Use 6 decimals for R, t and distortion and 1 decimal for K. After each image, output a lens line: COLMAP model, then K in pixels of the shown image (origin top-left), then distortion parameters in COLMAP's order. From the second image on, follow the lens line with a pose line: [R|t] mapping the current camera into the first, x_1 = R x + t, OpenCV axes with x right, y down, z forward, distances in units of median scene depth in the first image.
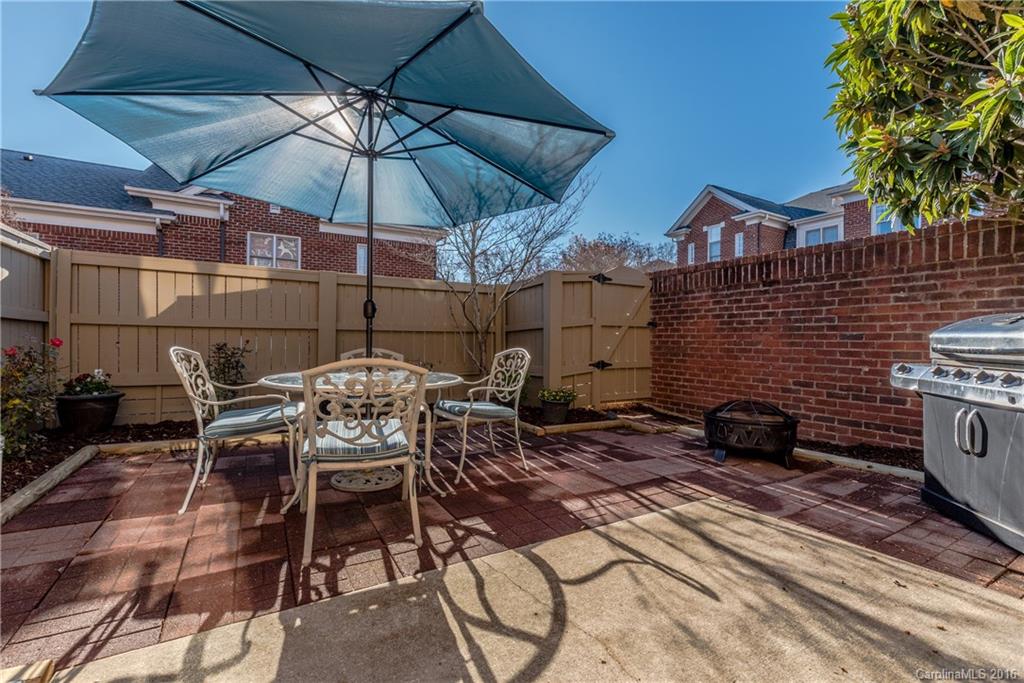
lens RADIAL K [[446.2, 0, 512.0], [0, 446.2, 341.5], [0, 0, 1]] dist [-0.000403, 0.000151]
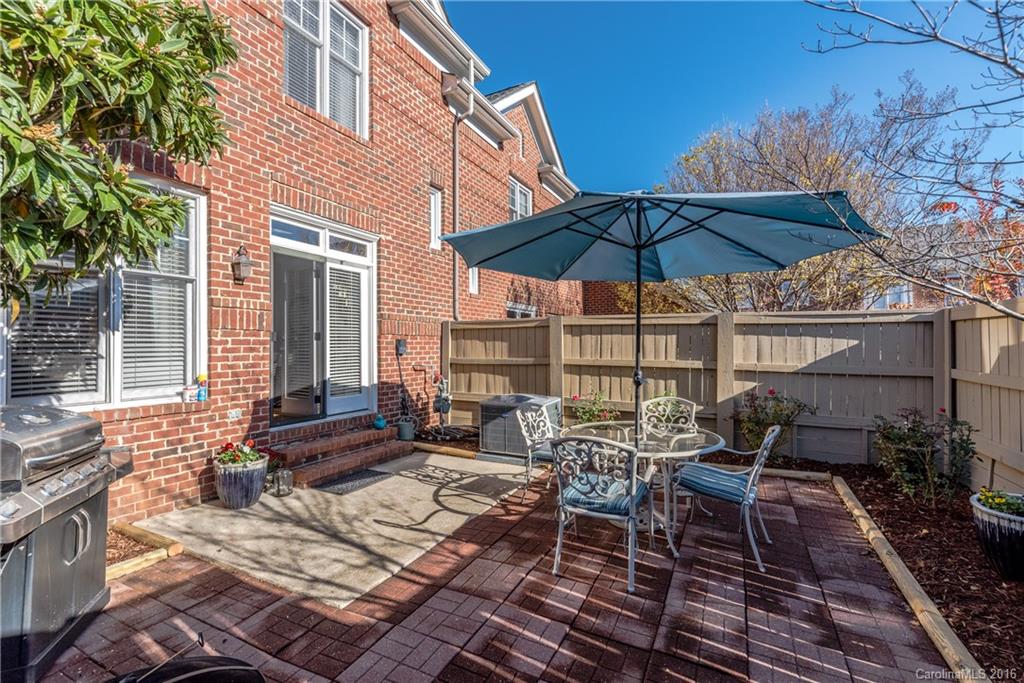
lens RADIAL K [[446.2, 0, 512.0], [0, 446.2, 341.5], [0, 0, 1]] dist [-0.000403, 0.000151]
pose [[-0.844907, -0.009226, -0.534834, 0.819683], [-0.002190, 0.999903, -0.013788, -0.206940], [0.534909, -0.010478, -0.844844, 2.471322]]
